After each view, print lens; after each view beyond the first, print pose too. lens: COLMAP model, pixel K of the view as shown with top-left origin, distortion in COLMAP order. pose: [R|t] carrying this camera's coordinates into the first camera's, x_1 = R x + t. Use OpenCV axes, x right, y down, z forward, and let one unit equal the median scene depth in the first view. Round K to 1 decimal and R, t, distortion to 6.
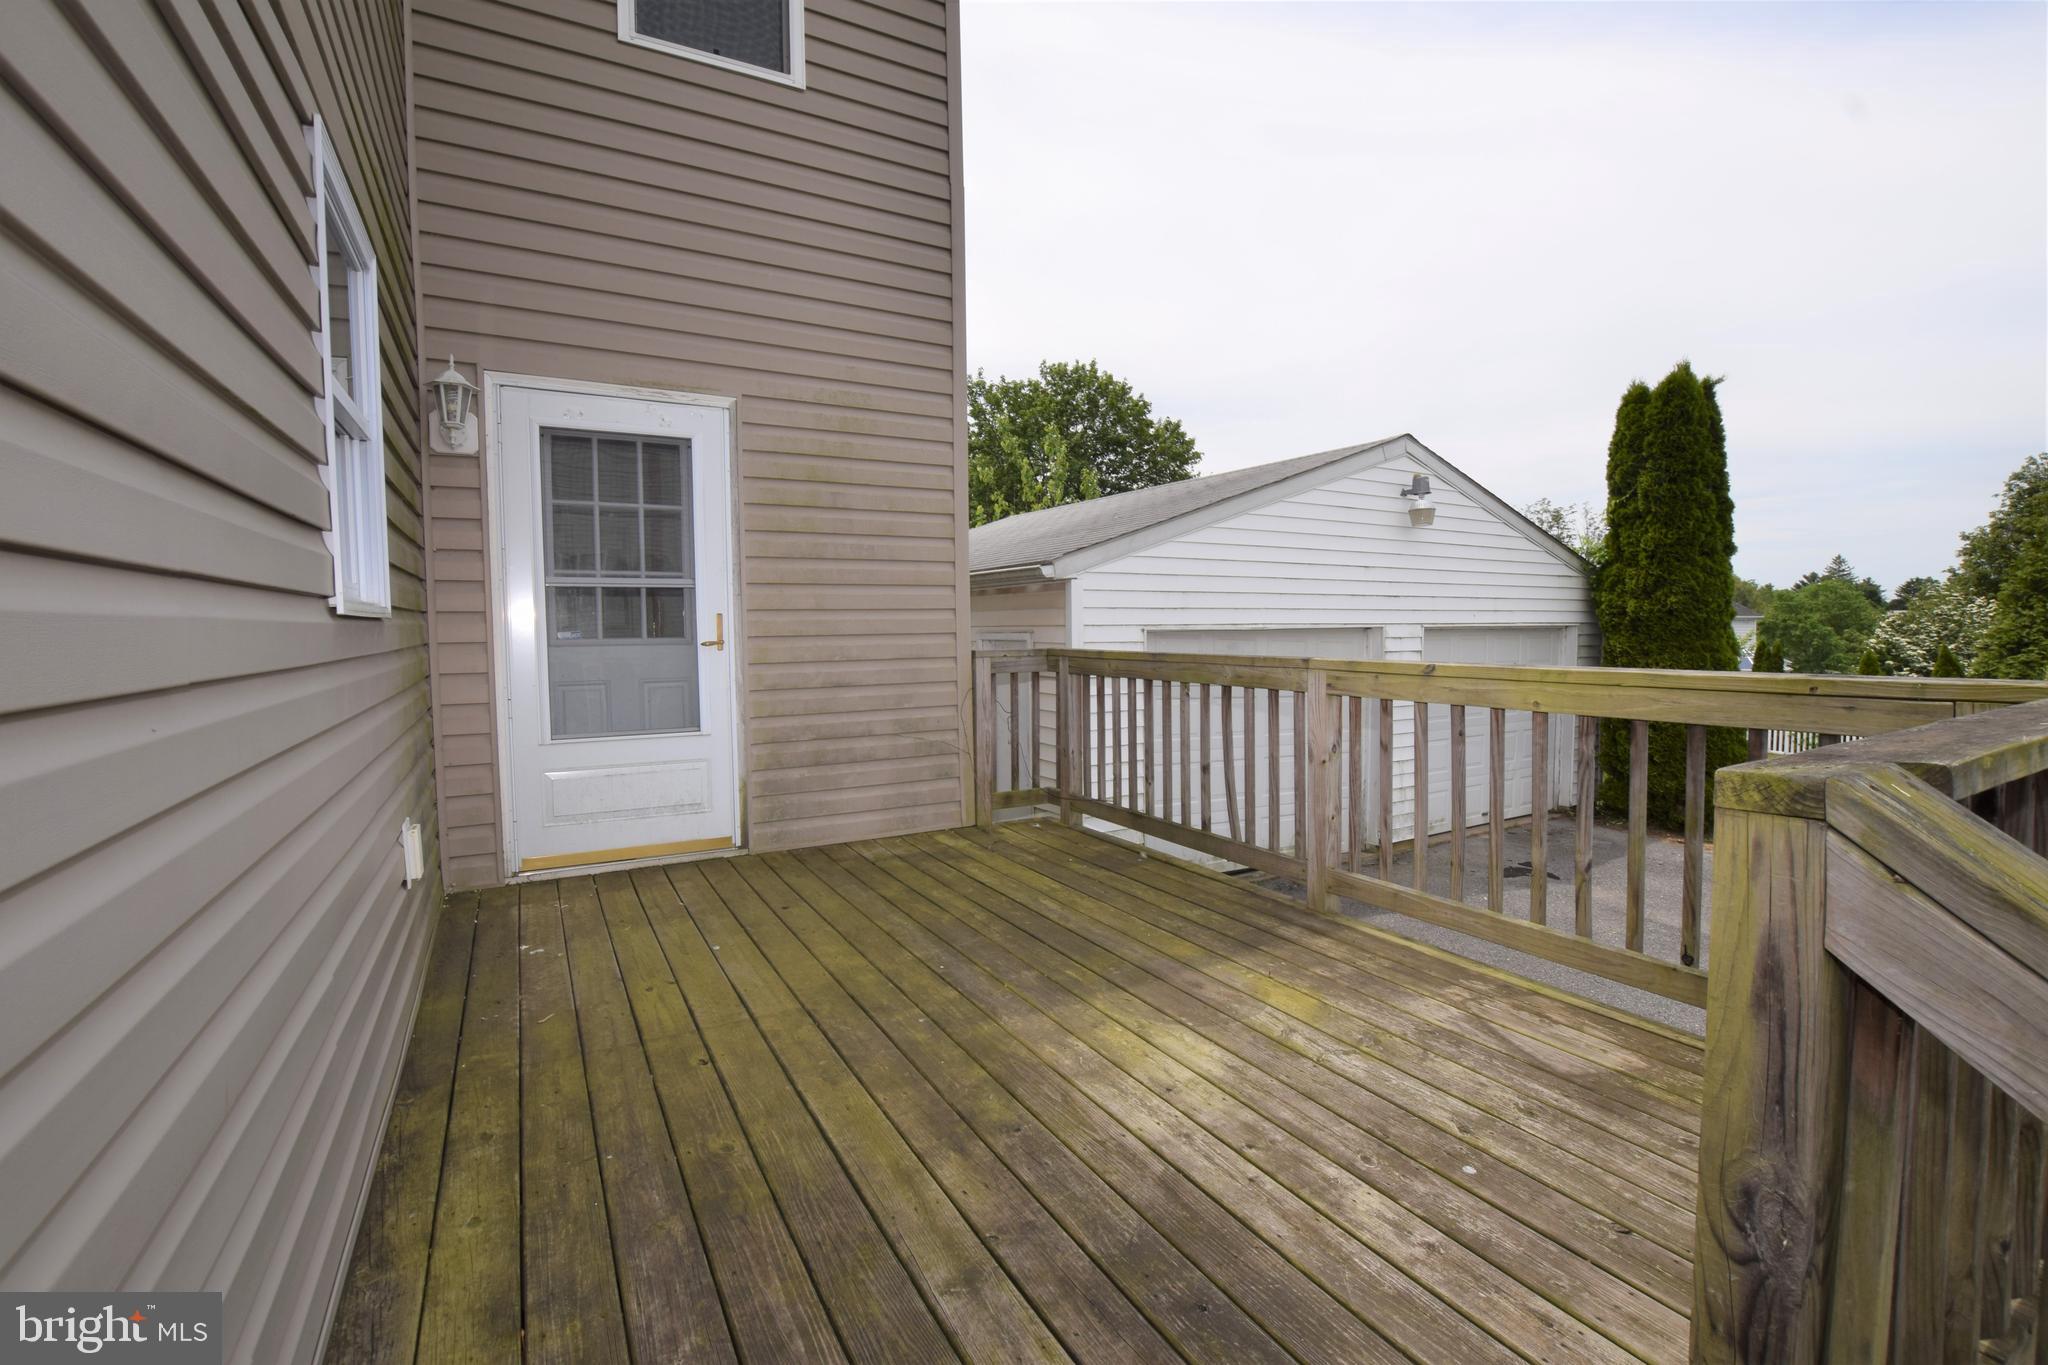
lens RADIAL K [[894.4, 0, 1025.3], [0, 894.4, 677.1], [0, 0, 1]] dist [-0.029850, 0.001146]
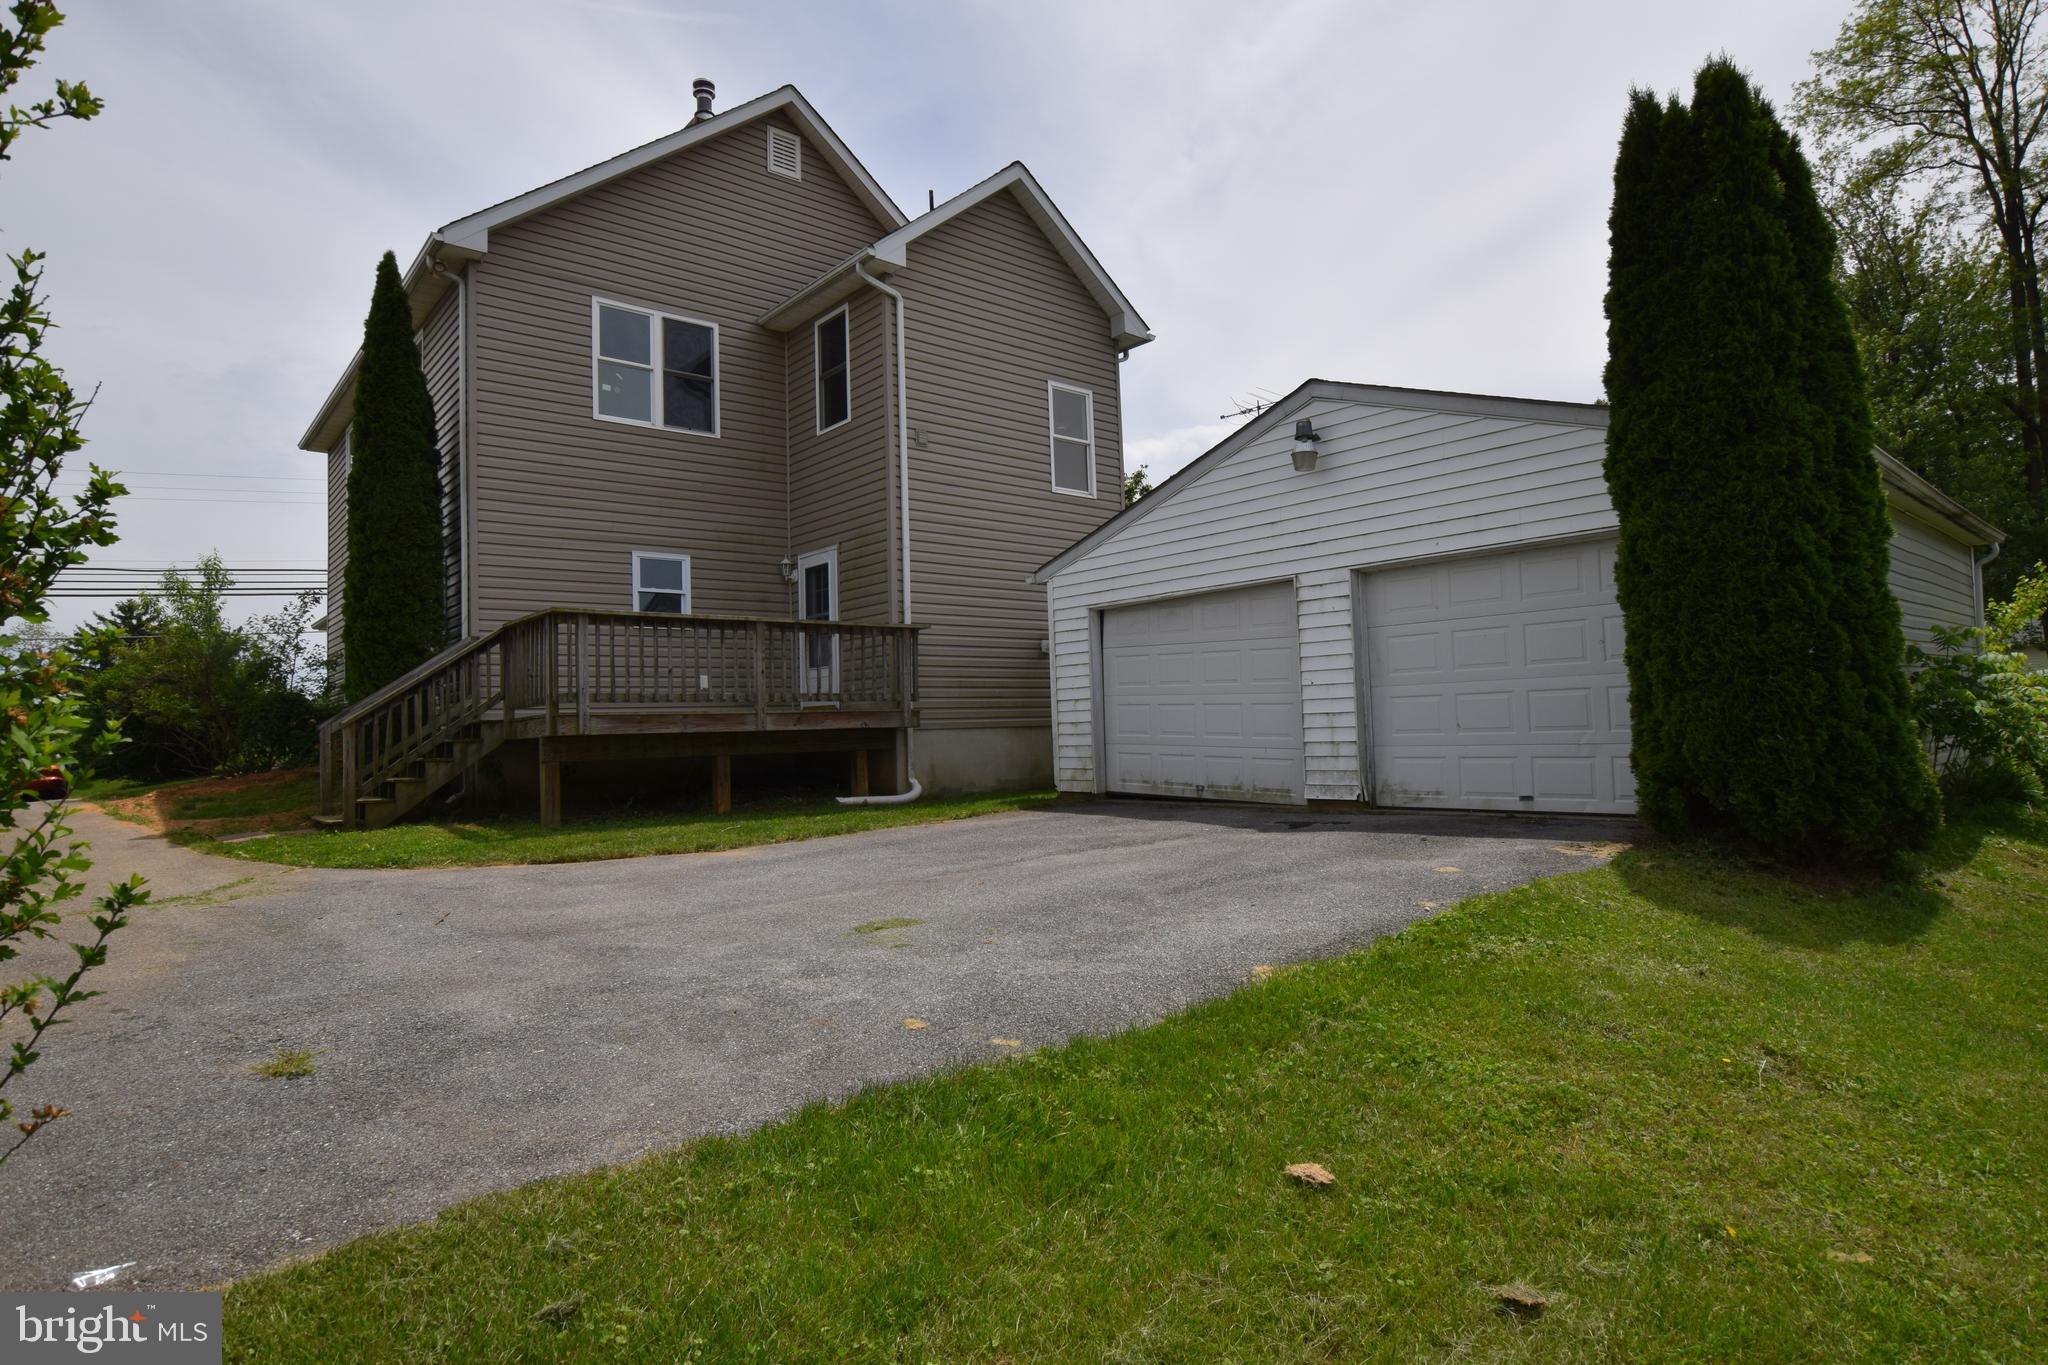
lens RADIAL K [[1103.0, 0, 1023.7], [0, 1103.0, 682.3], [0, 0, 1]] dist [0.000698, 0.000002]
pose [[0.187947, -0.029632, -0.981732, 1.567237], [-0.016978, 0.999297, -0.033412, 0.110086], [0.982033, 0.022948, 0.187311, 0.464753]]
